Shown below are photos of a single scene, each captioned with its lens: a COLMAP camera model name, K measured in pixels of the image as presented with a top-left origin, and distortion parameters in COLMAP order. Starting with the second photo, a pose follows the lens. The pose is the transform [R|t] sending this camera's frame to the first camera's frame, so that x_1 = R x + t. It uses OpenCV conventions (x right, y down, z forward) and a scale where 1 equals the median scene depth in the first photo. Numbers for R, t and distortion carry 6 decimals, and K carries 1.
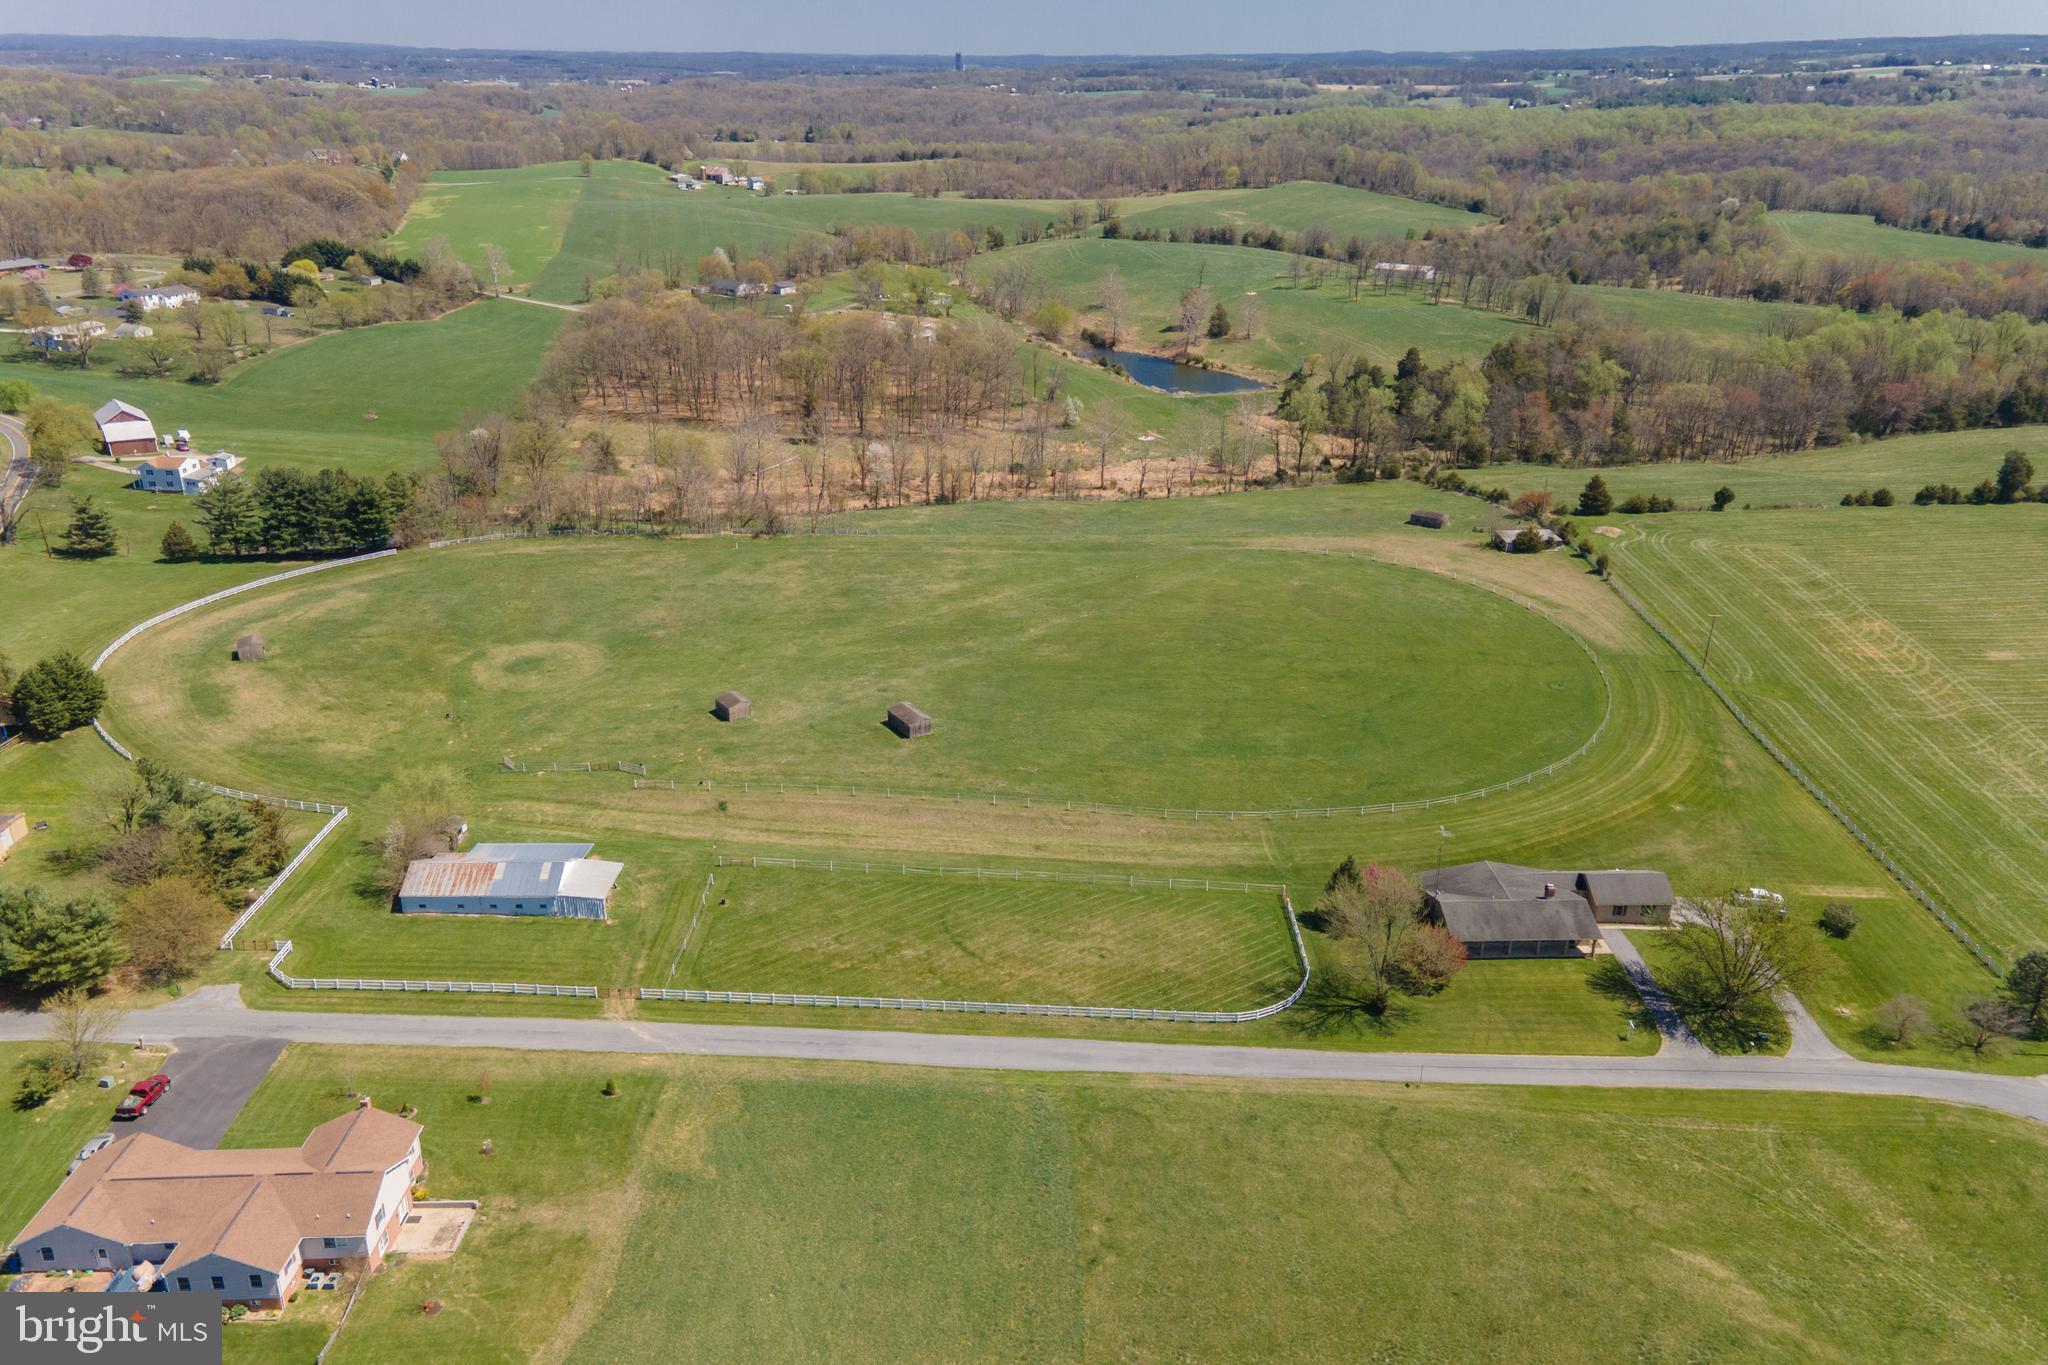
lens RADIAL K [[1464.5, 0, 1010.9], [0, 1464.5, 677.1], [0, 0, 1]] dist [0.056036, 0.033736]
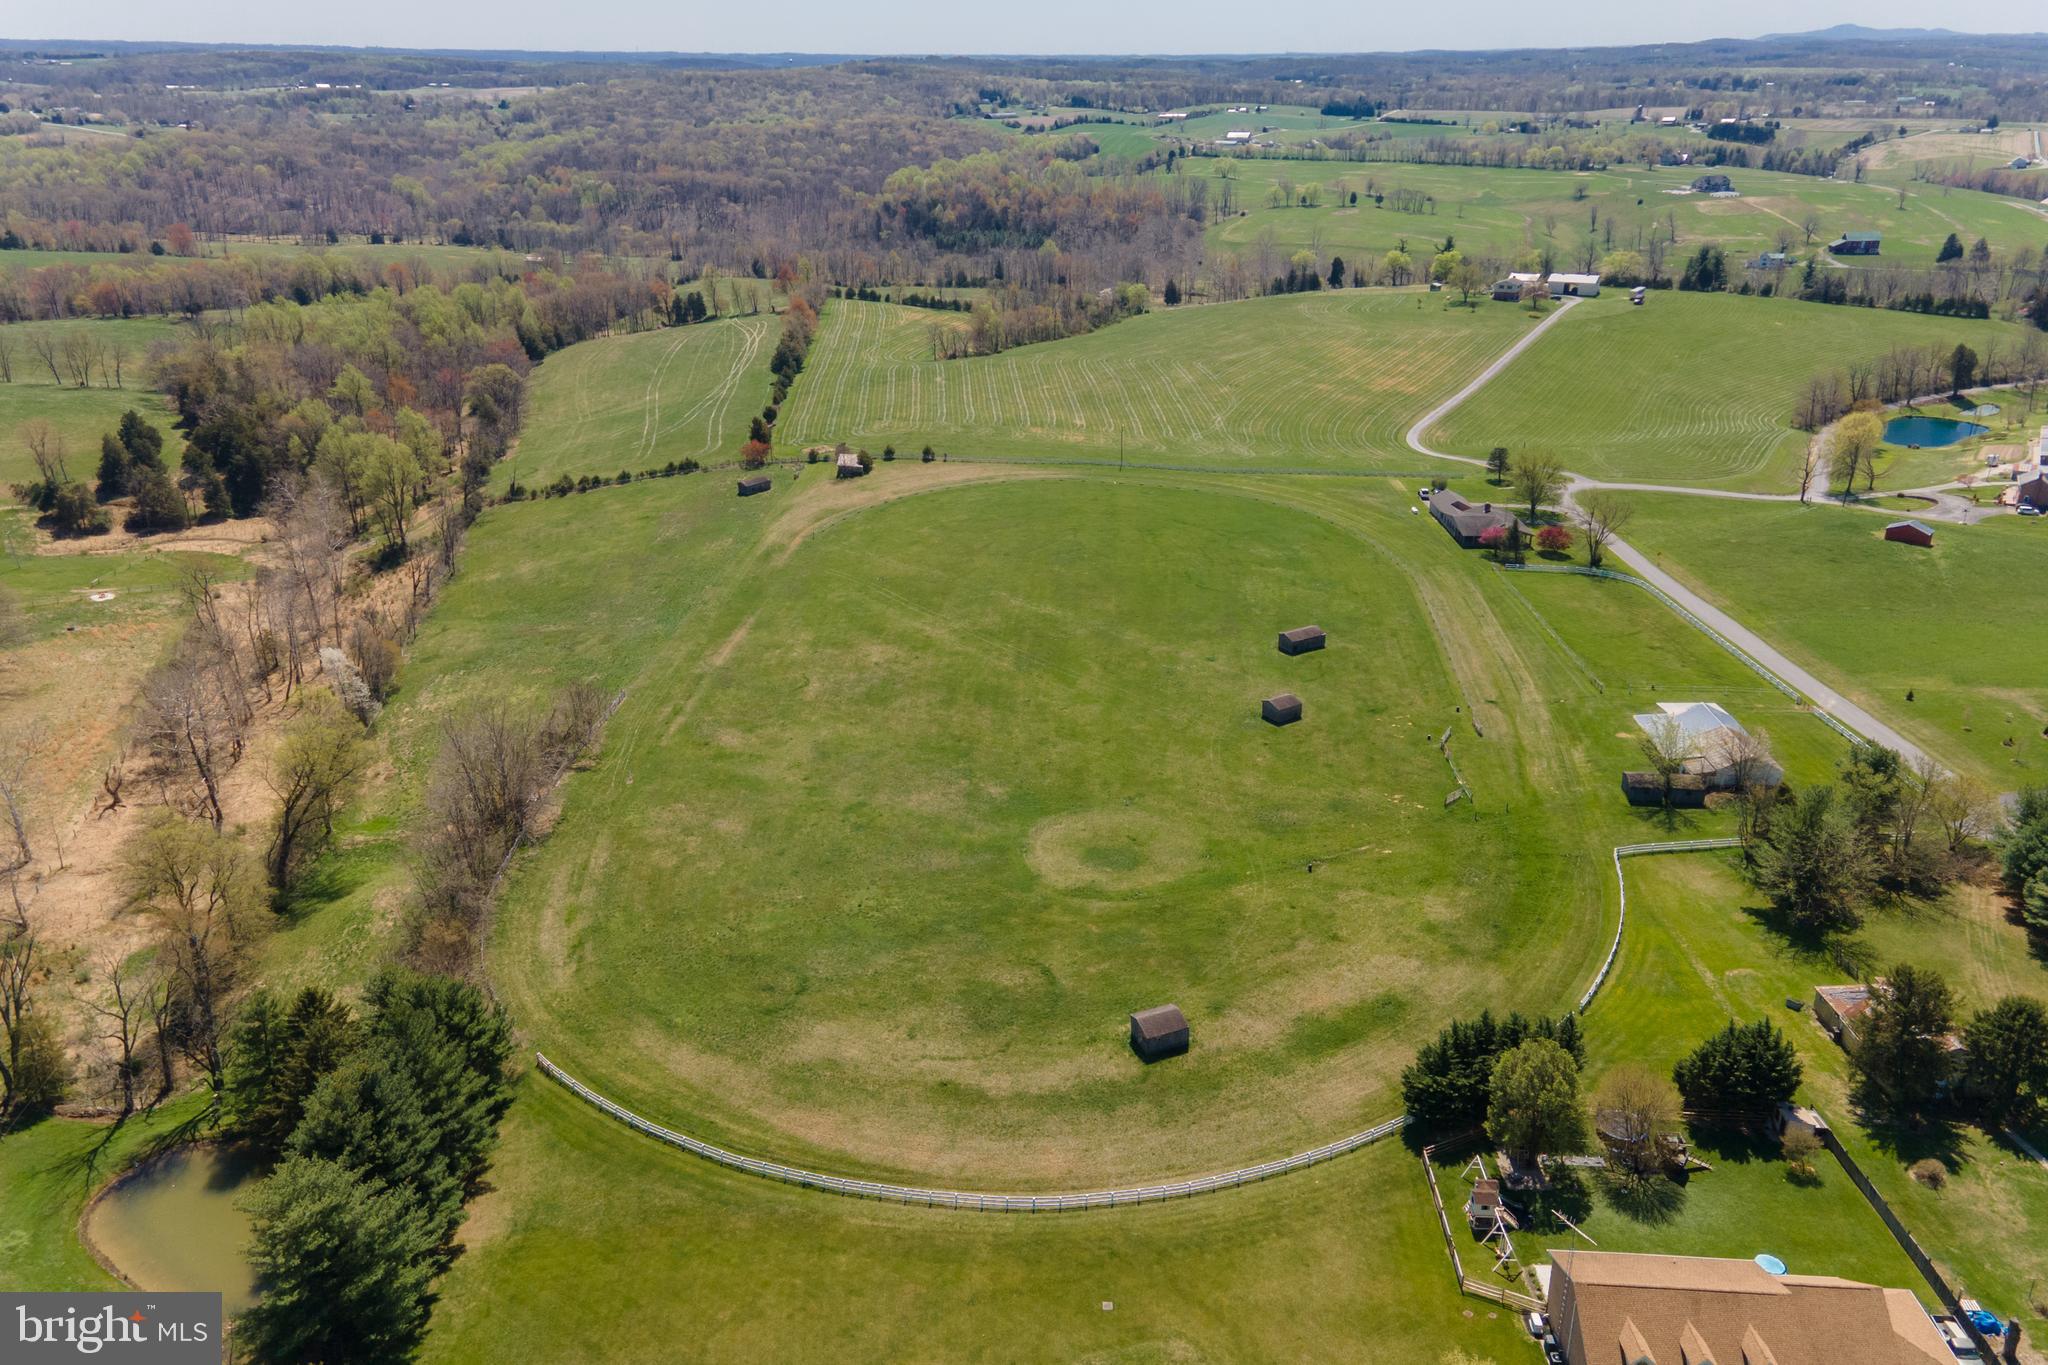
lens RADIAL K [[1464.5, 0, 1010.9], [0, 1464.5, 677.1], [0, 0, 1]] dist [0.056036, 0.033736]
pose [[0.056344, -0.391496, 0.918453, -1.114370], [0.392791, 0.854425, 0.340107, -0.412246], [-0.917900, 0.341597, 0.201918, 0.967982]]
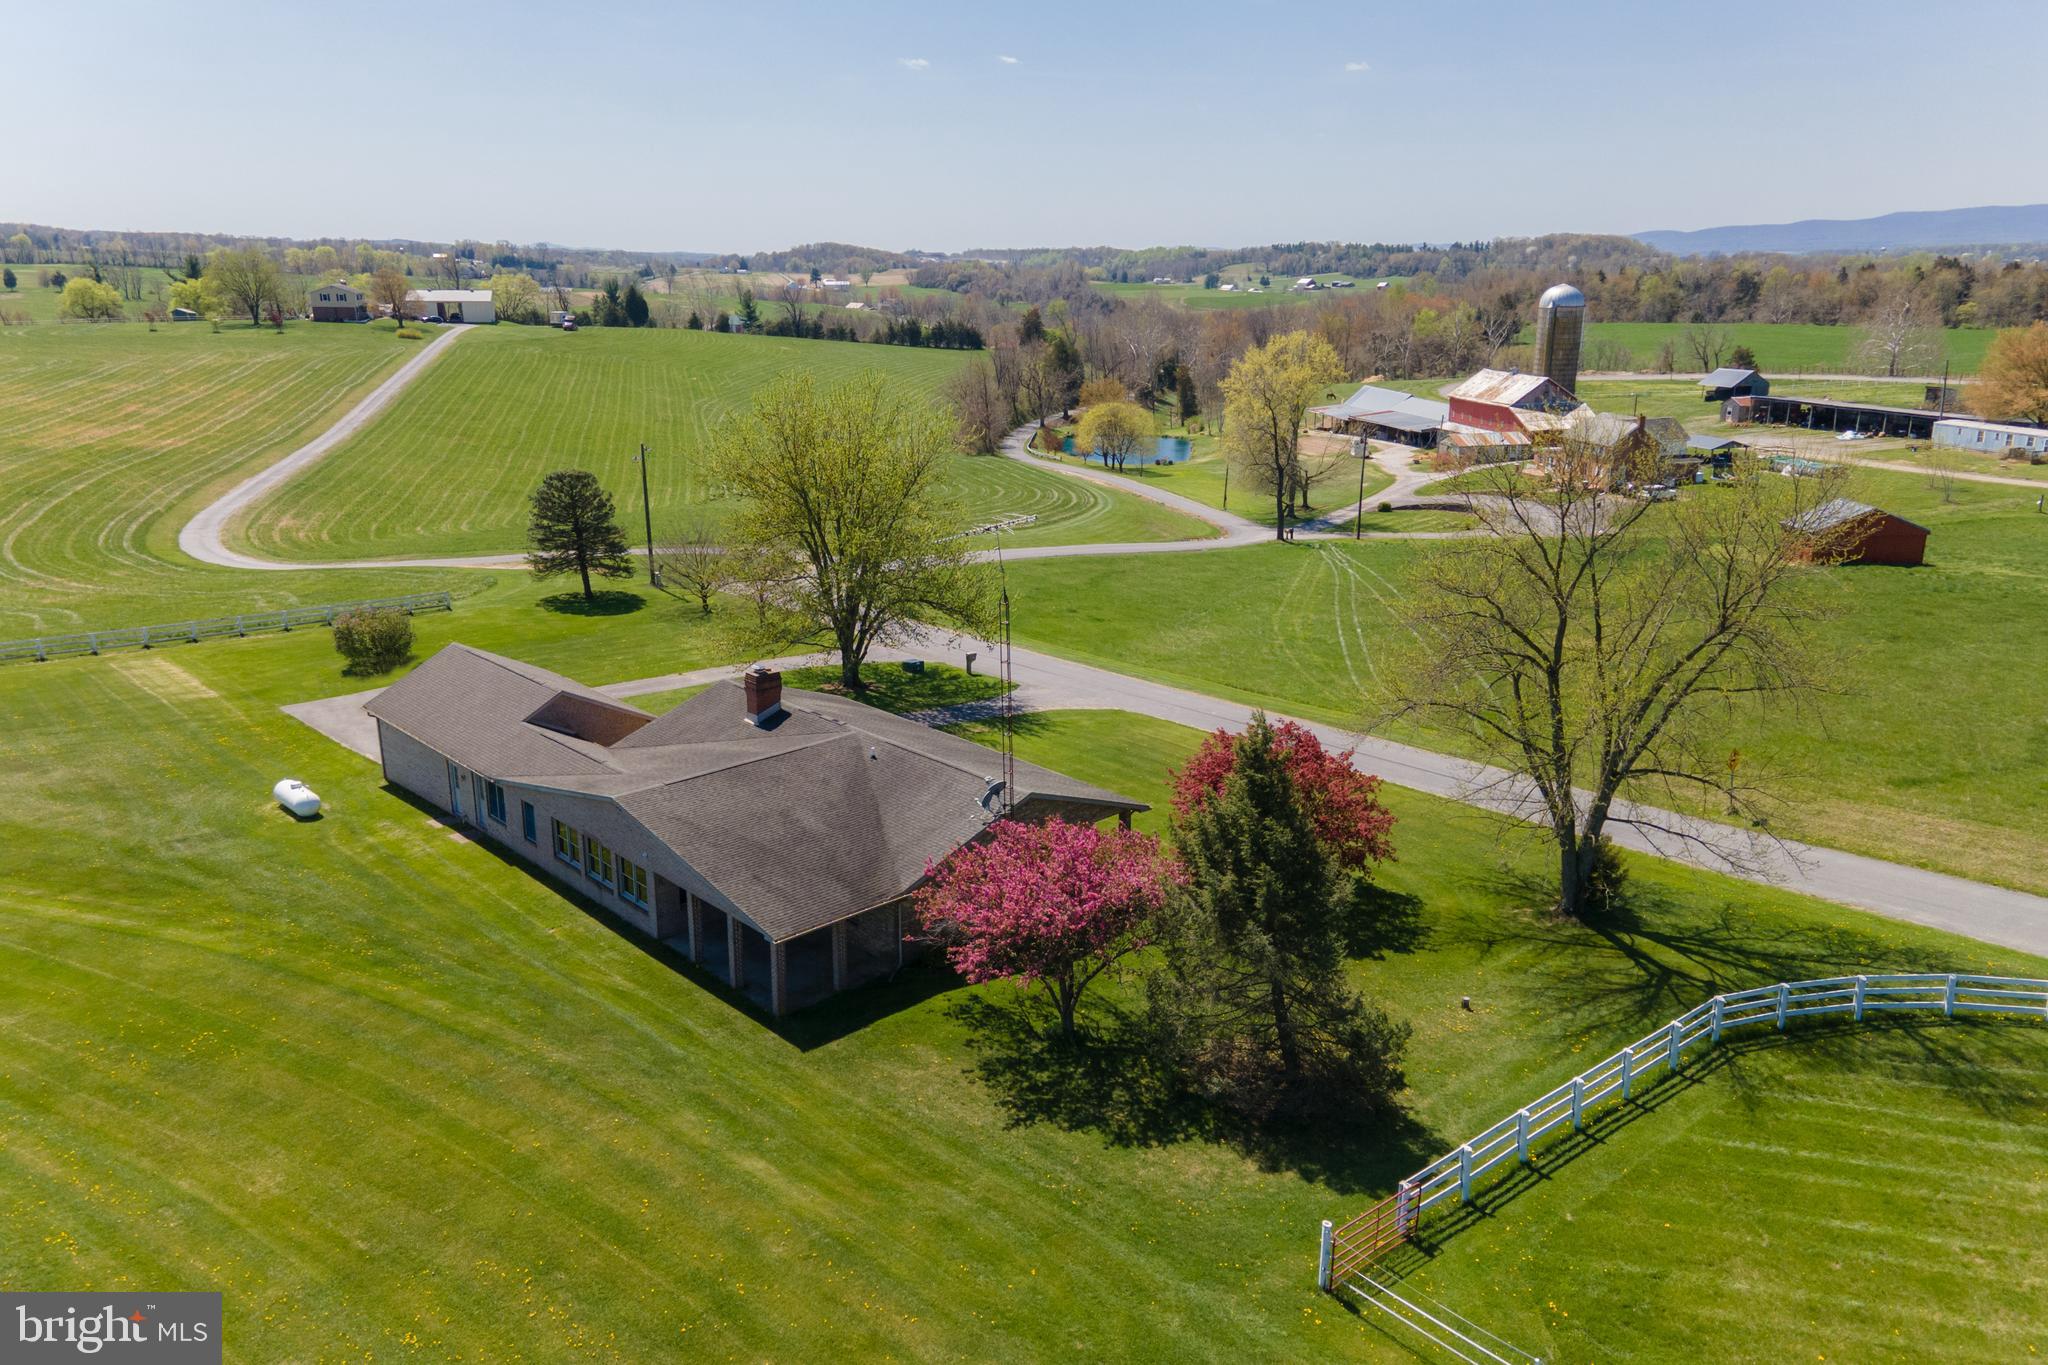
lens RADIAL K [[1464.5, 0, 1010.9], [0, 1464.5, 677.1], [0, 0, 1]] dist [0.056036, 0.033736]
pose [[-0.650703, -0.213566, 0.728680, 0.089639], [0.290729, 0.816438, 0.498905, 0.005302], [-0.701471, 0.536487, -0.469169, 0.857651]]
